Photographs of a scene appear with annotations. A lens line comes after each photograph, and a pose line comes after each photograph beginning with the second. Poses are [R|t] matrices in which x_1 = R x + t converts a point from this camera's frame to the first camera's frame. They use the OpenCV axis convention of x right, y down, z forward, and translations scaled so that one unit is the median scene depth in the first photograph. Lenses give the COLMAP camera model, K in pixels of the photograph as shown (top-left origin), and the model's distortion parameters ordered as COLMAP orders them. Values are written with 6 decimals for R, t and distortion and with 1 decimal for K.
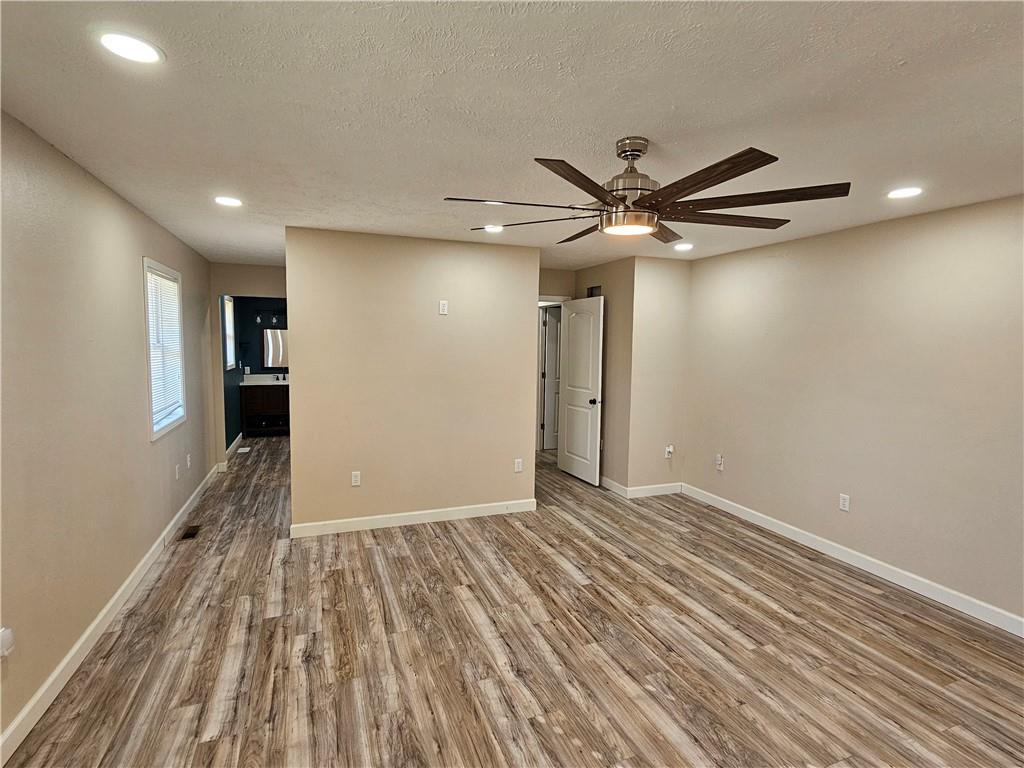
lens RADIAL K [[504.2, 0, 507.7], [0, 504.2, 386.5], [0, 0, 1]] dist [-0.006816, 0.005002]
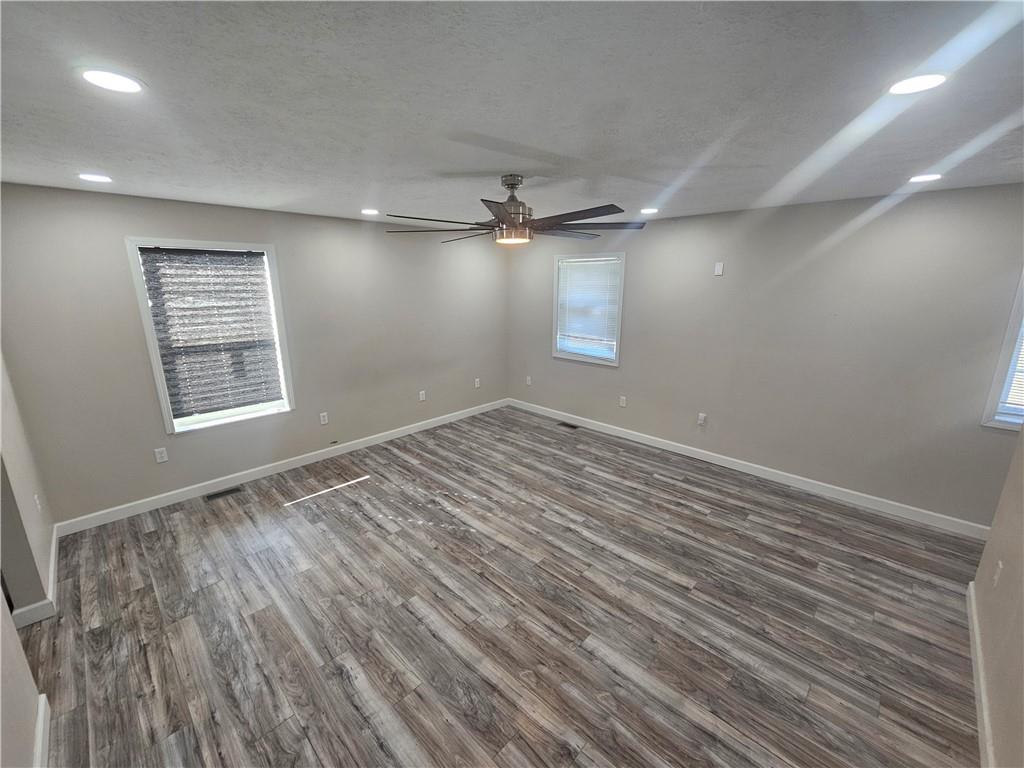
lens RADIAL K [[418.8, 0, 510.5], [0, 418.8, 392.6], [0, 0, 1]] dist [-0.002391, 0.000301]
pose [[-0.908187, 0.094825, -0.407682, 0.547183], [-0.049983, 0.942461, 0.330558, -0.207275], [0.415570, 0.320586, -0.851191, 1.521147]]
